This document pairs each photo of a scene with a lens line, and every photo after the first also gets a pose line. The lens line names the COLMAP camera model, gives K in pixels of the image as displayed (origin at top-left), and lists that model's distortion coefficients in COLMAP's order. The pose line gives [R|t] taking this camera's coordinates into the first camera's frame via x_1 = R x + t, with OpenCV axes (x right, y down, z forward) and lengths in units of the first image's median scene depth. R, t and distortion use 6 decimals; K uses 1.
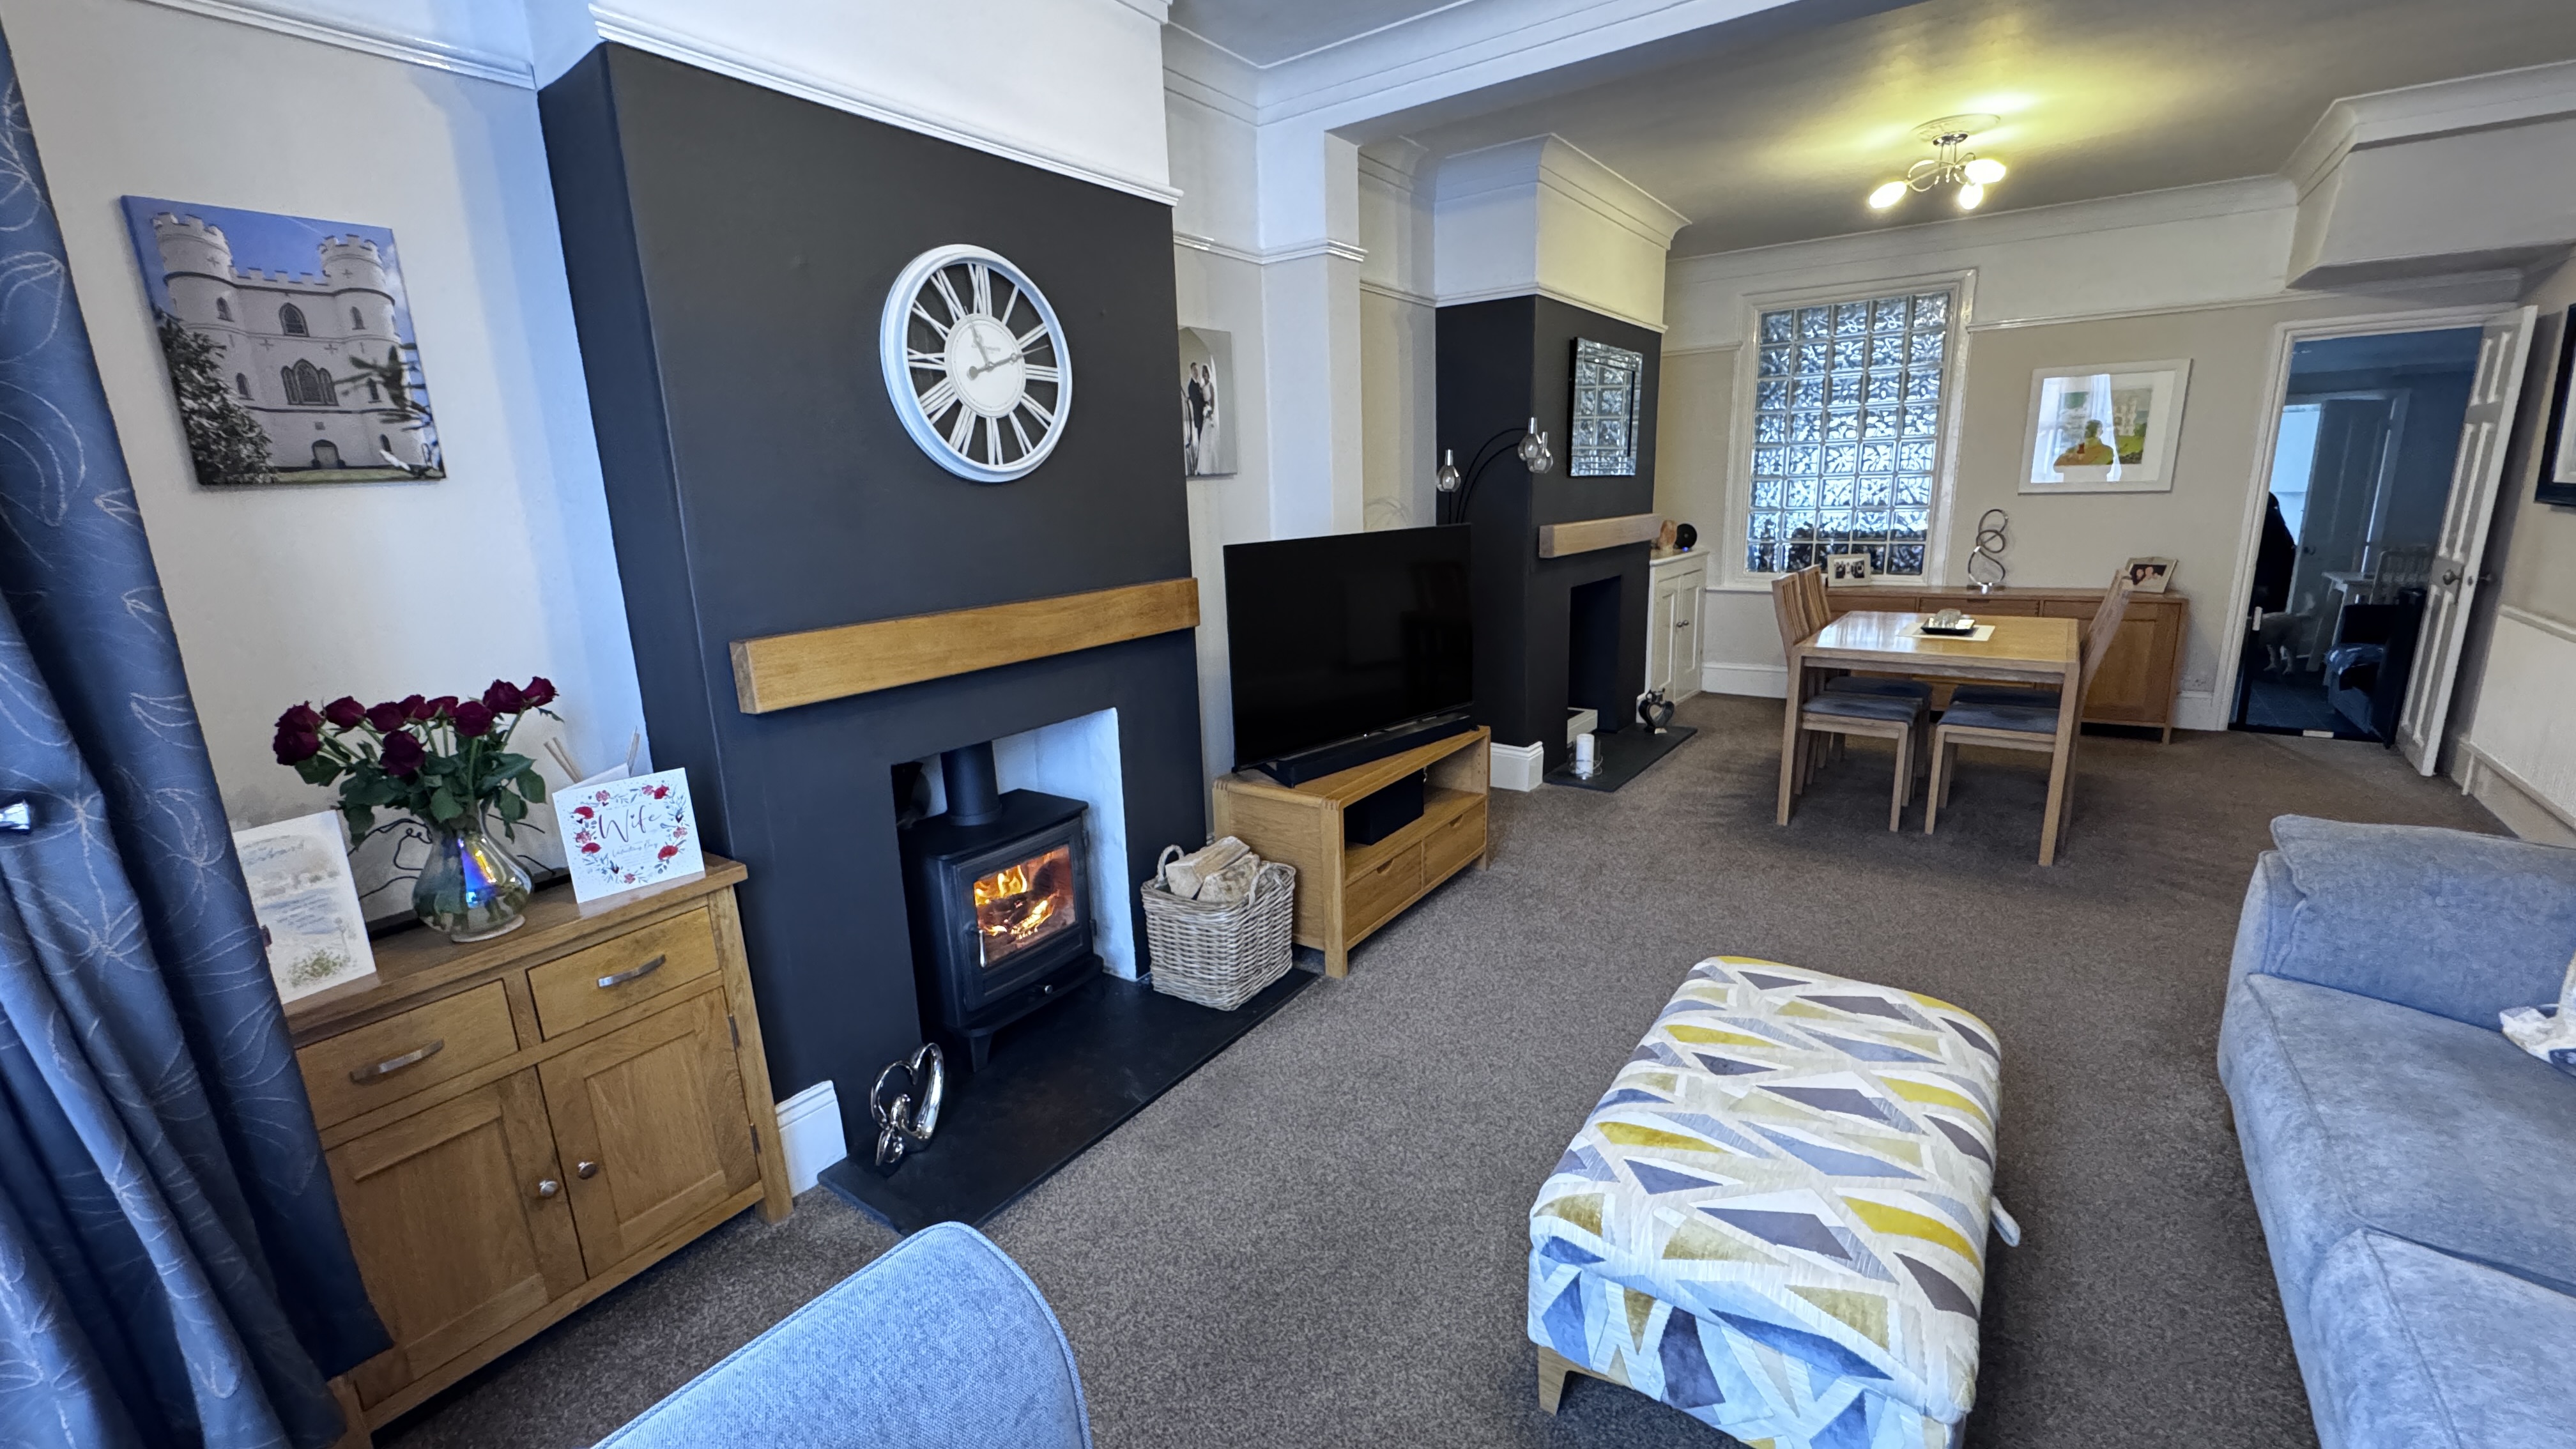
lens RADIAL K [[1033.5, 0, 1288.6], [0, 1033.5, 721.9], [0, 0, 1]] dist [-0.001549, -0.000022]
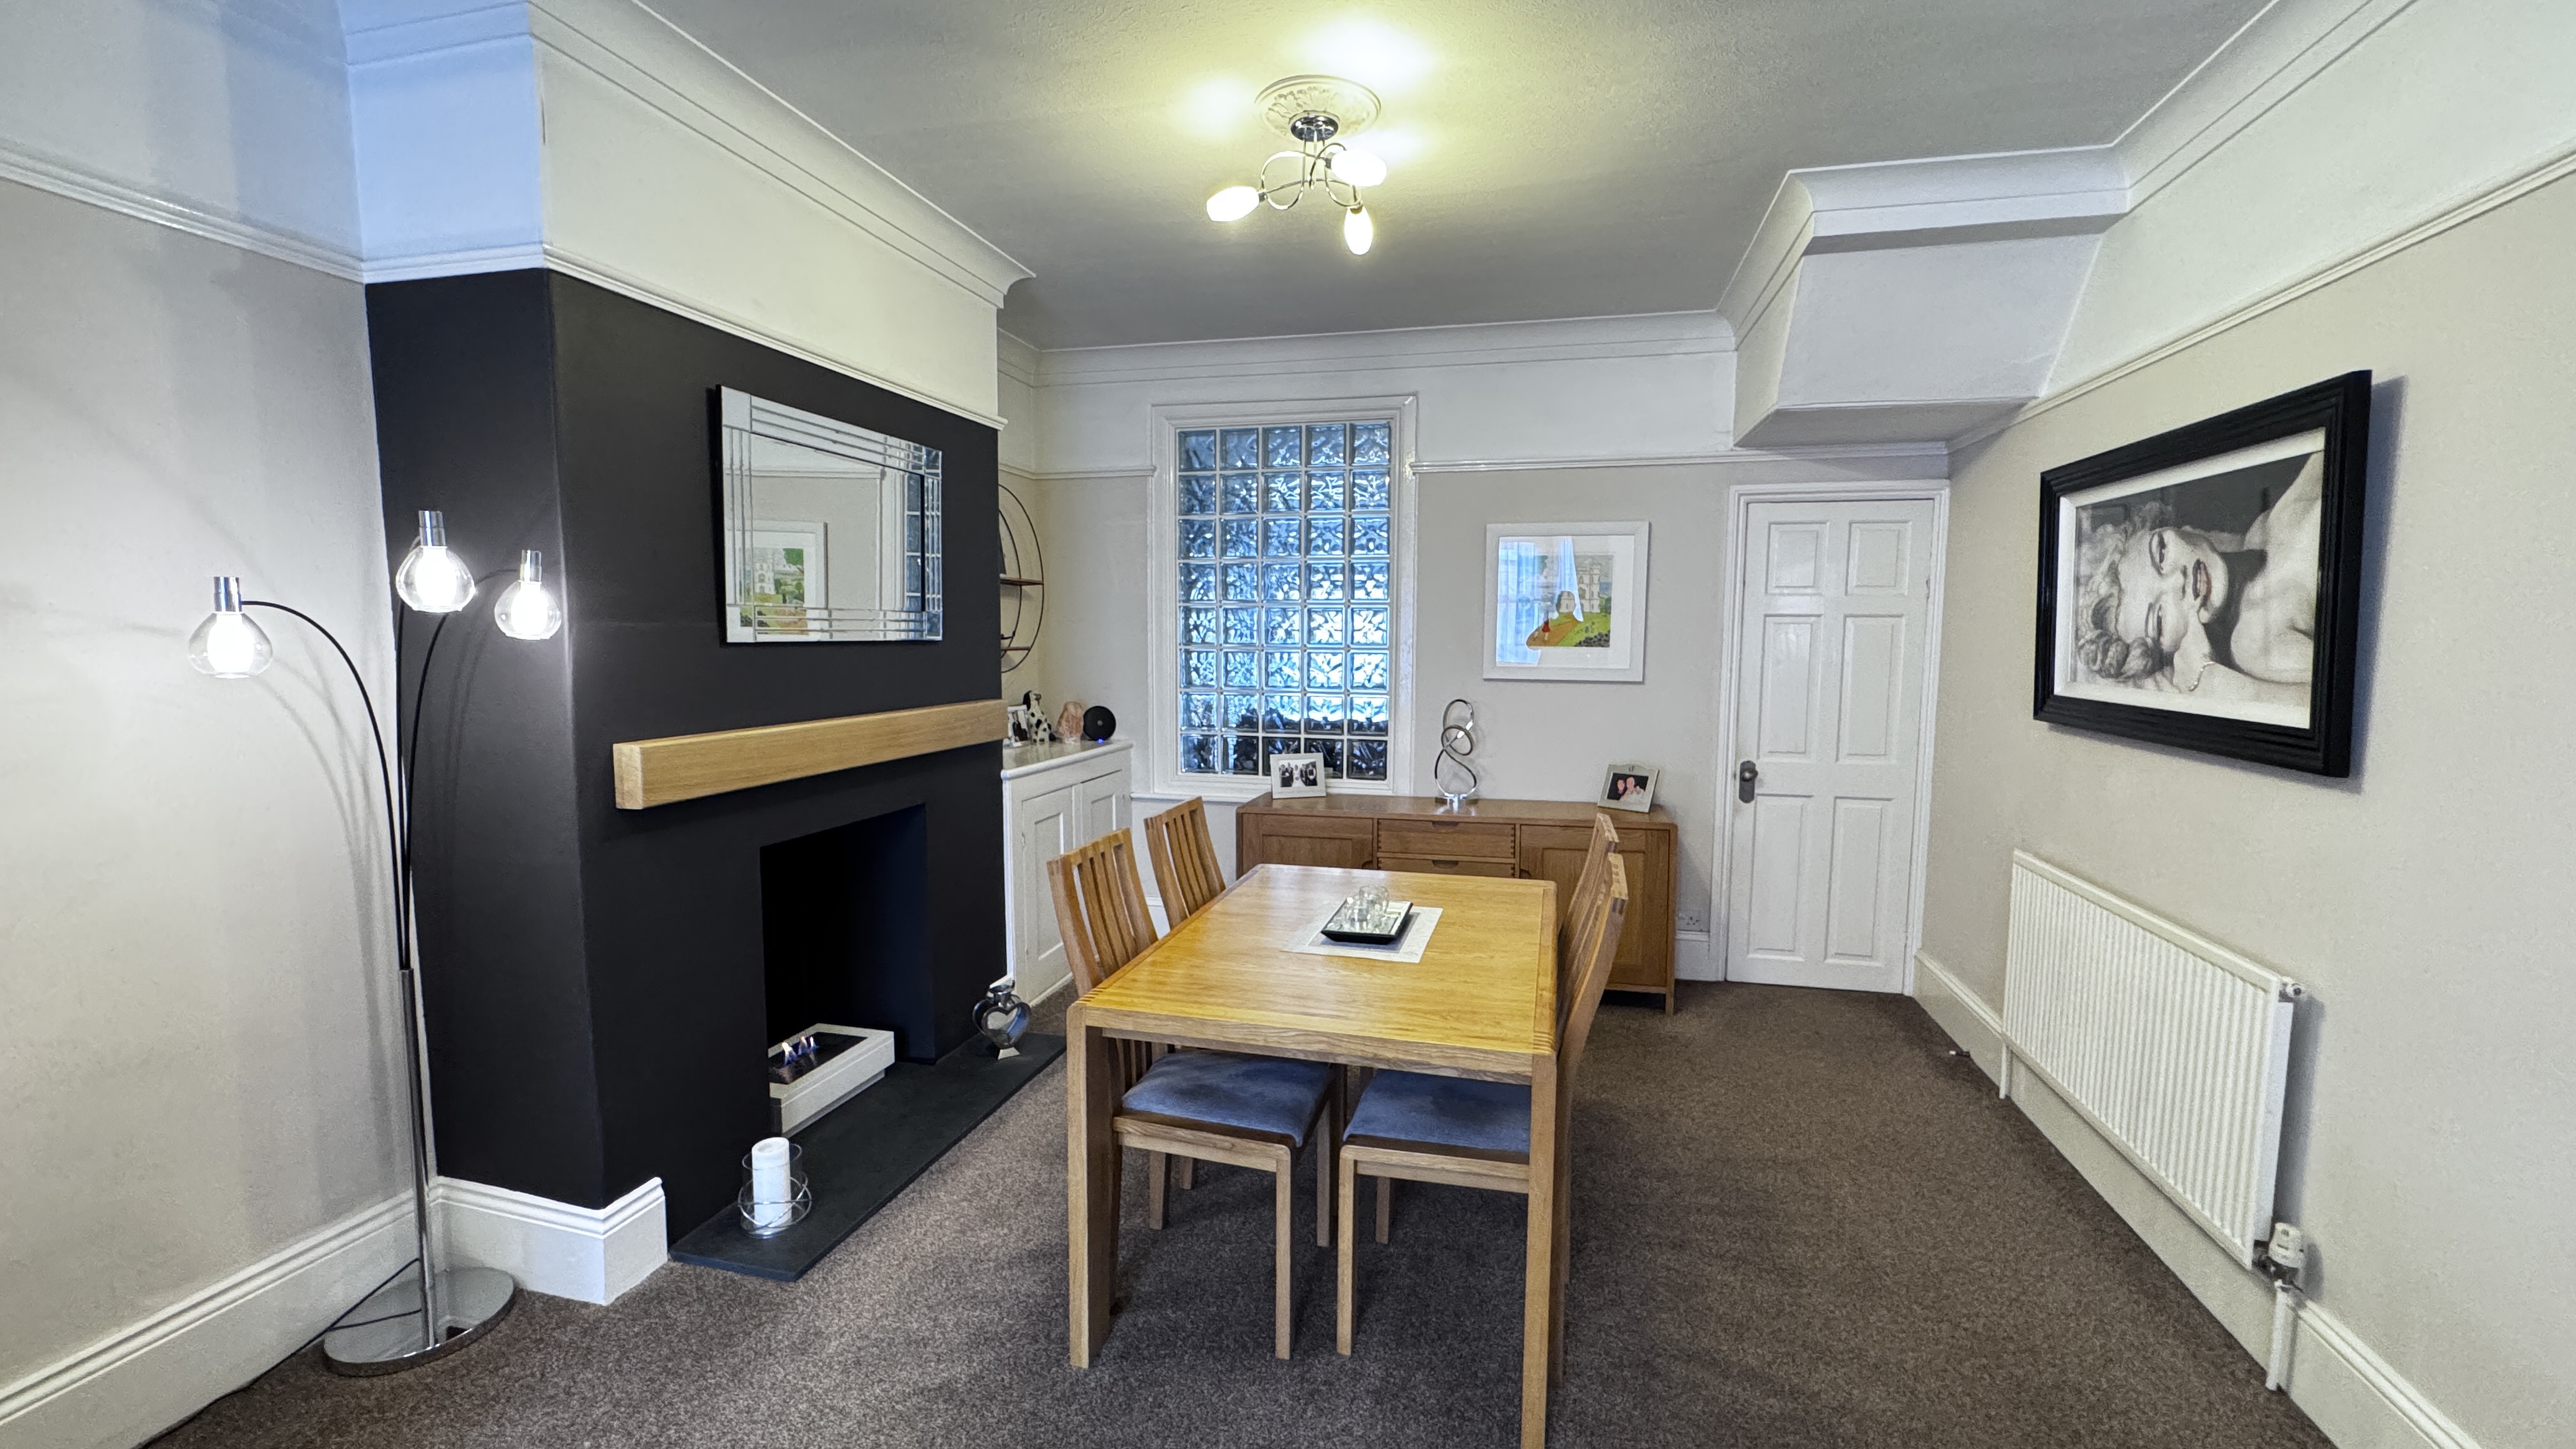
lens RADIAL K [[1033.5, 0, 1292.1], [0, 1033.5, 723.0], [0, 0, 1]] dist [-0.001549, -0.000022]
pose [[0.926308, 0.002150, 0.376762, 0.294254], [0.050085, 0.990406, -0.128793, -0.100297], [-0.373424, 0.138172, 0.917313, 0.362771]]
